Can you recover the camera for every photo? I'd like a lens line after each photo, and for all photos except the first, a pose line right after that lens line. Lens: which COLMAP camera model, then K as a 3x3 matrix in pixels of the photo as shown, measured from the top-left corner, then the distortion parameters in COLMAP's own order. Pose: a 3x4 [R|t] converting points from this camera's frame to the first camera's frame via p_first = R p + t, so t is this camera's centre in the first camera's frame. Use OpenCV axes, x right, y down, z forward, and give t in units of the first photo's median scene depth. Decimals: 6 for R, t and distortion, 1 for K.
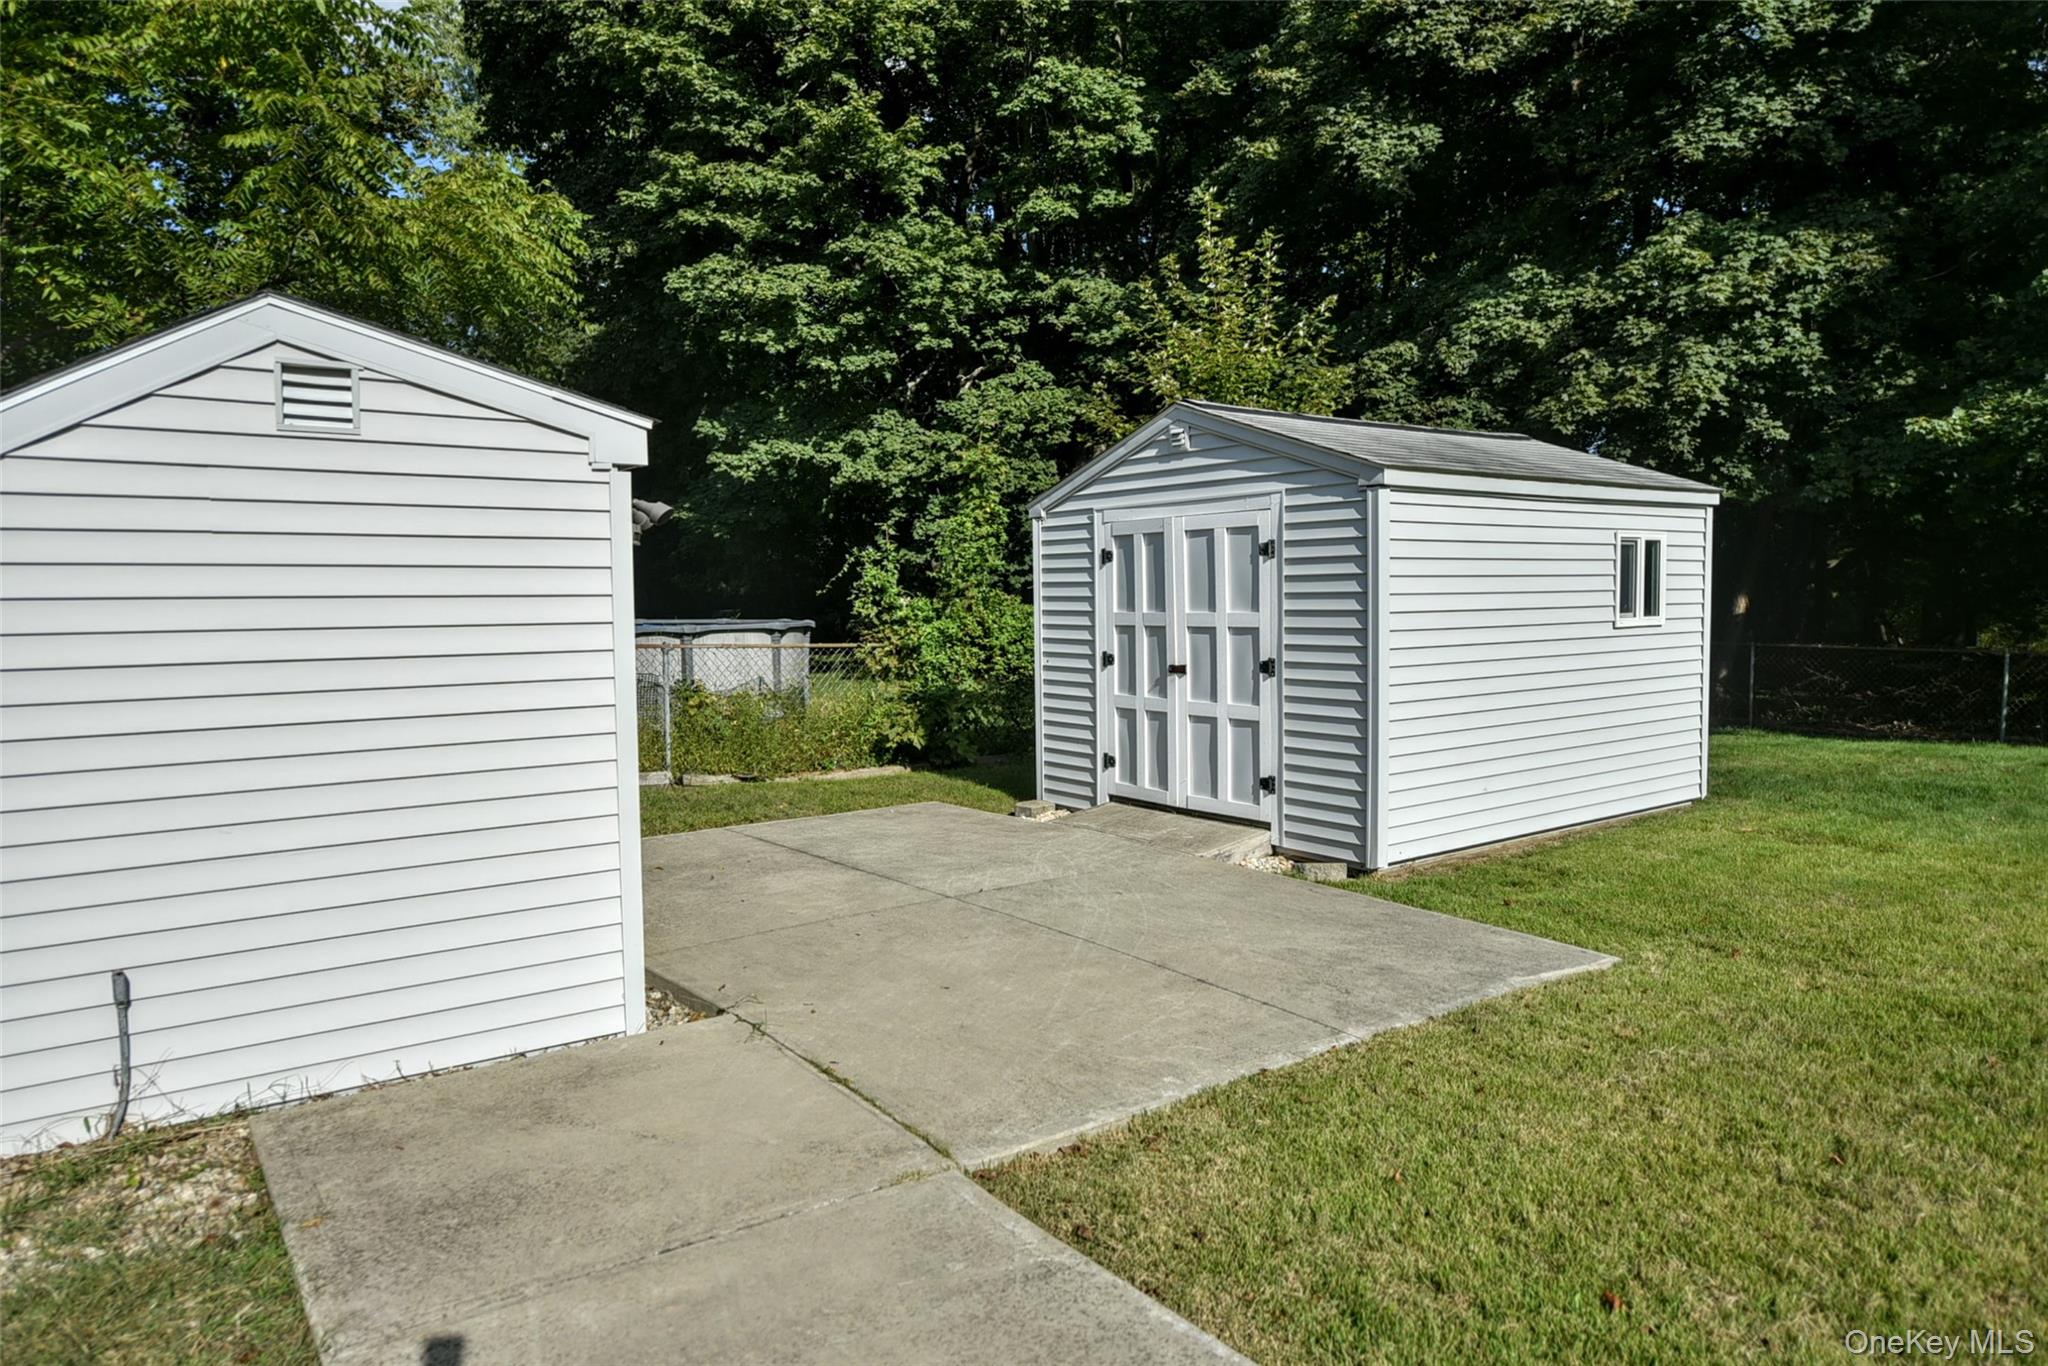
lens RADIAL K [[1287.0, 0, 1020.6], [0, 1287.0, 686.0], [0, 0, 1]] dist [-0.001249, -0.000958]
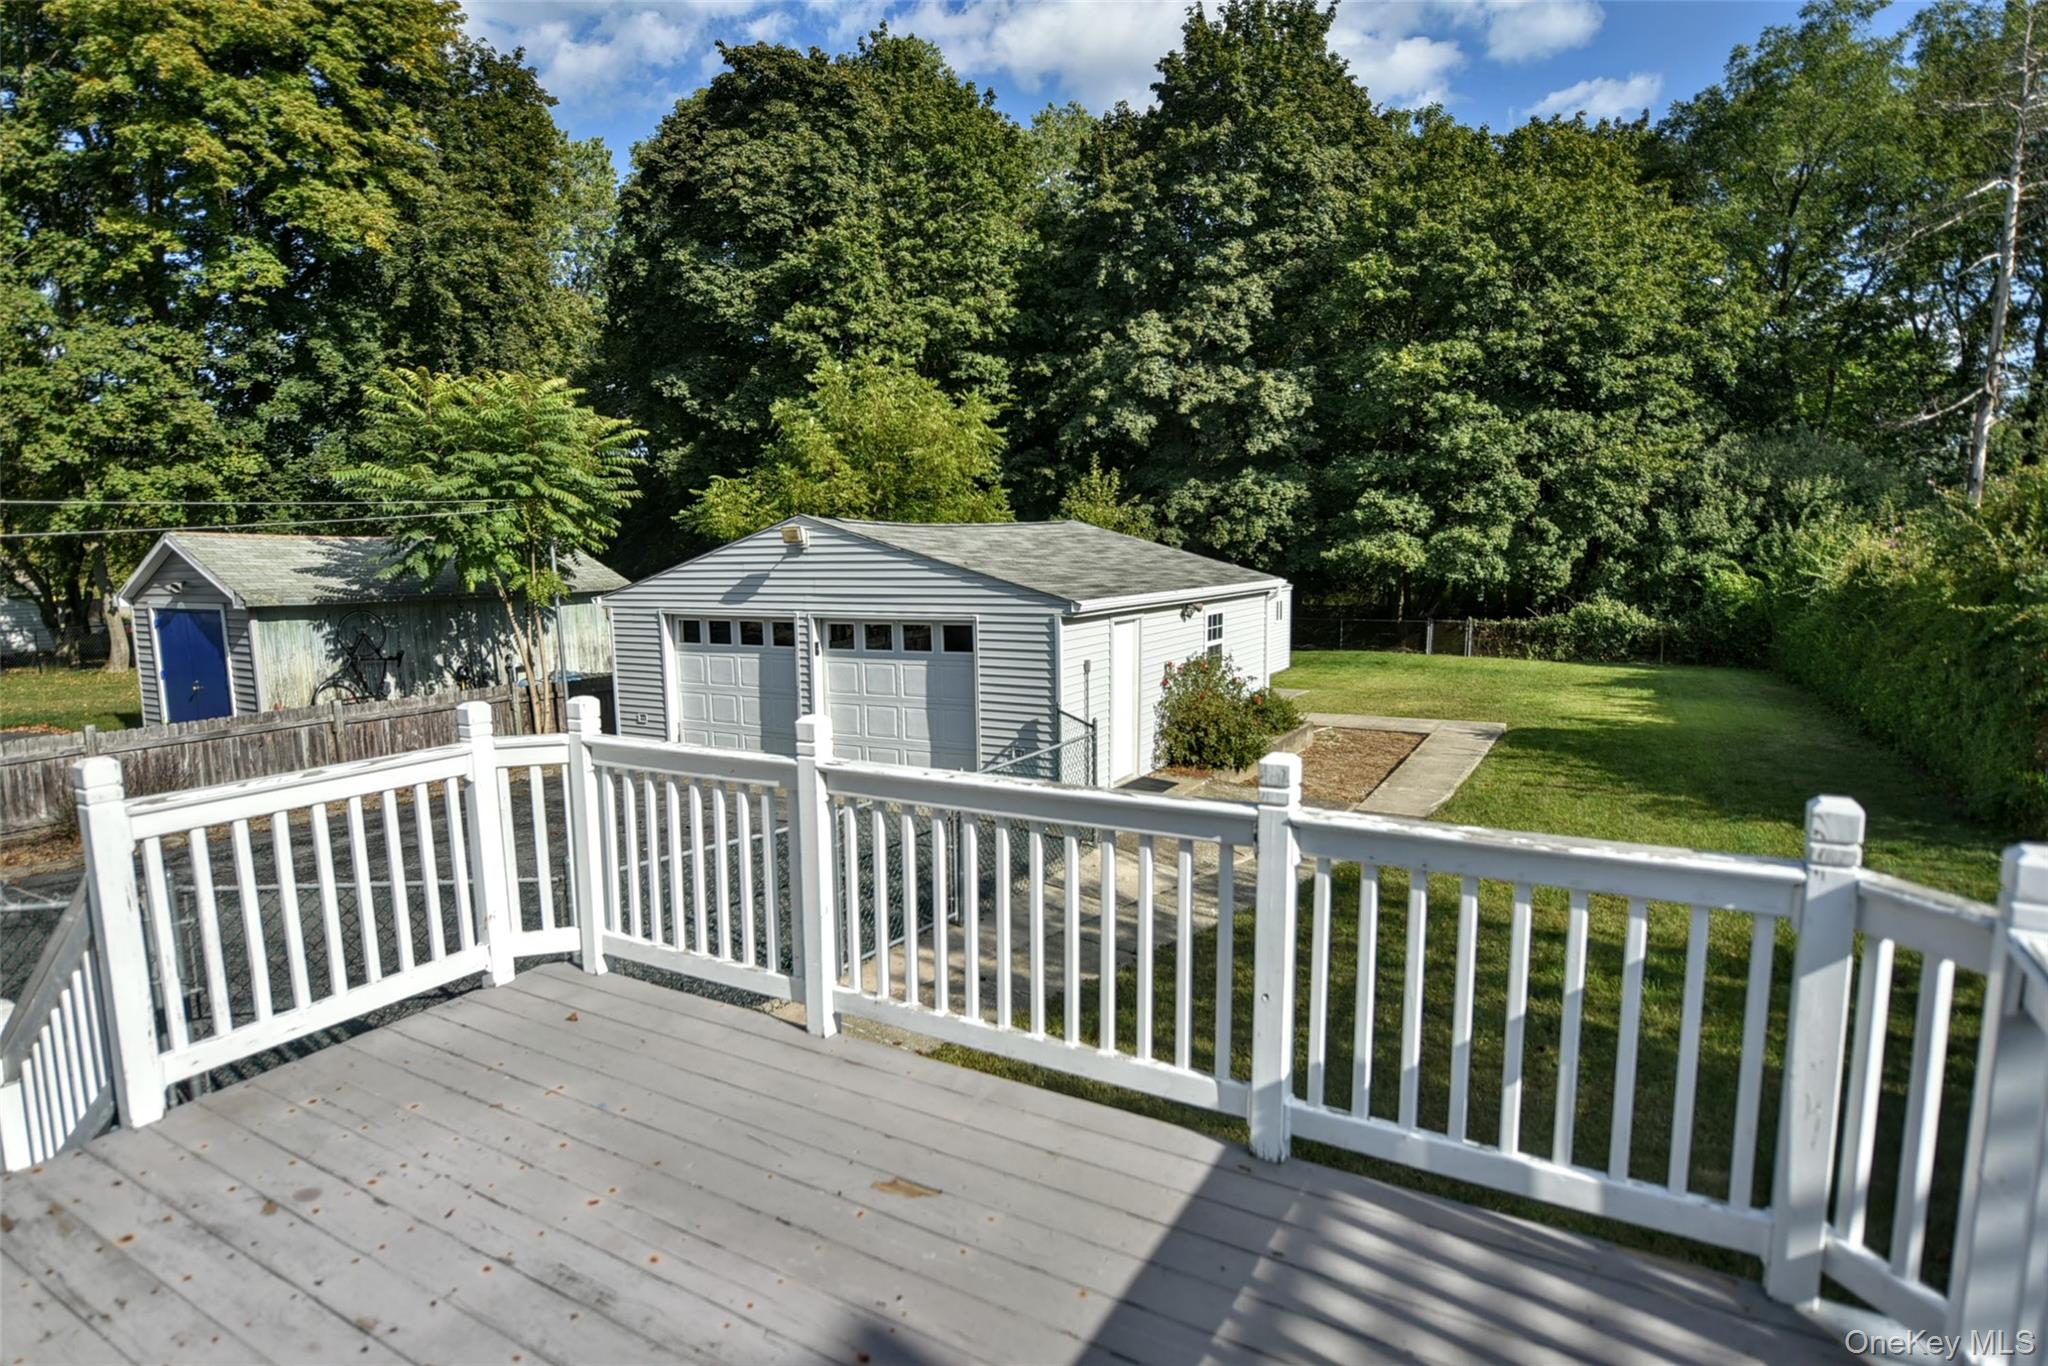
lens RADIAL K [[1073.2, 0, 1022.0], [0, 1073.2, 692.9], [0, 0, 1]] dist [-0.002814, -0.001019]
pose [[0.915066, -0.058812, 0.398992, -0.988488], [0.035380, 0.997202, 0.065847, -0.050601], [-0.401748, -0.046138, 0.914587, -1.068656]]
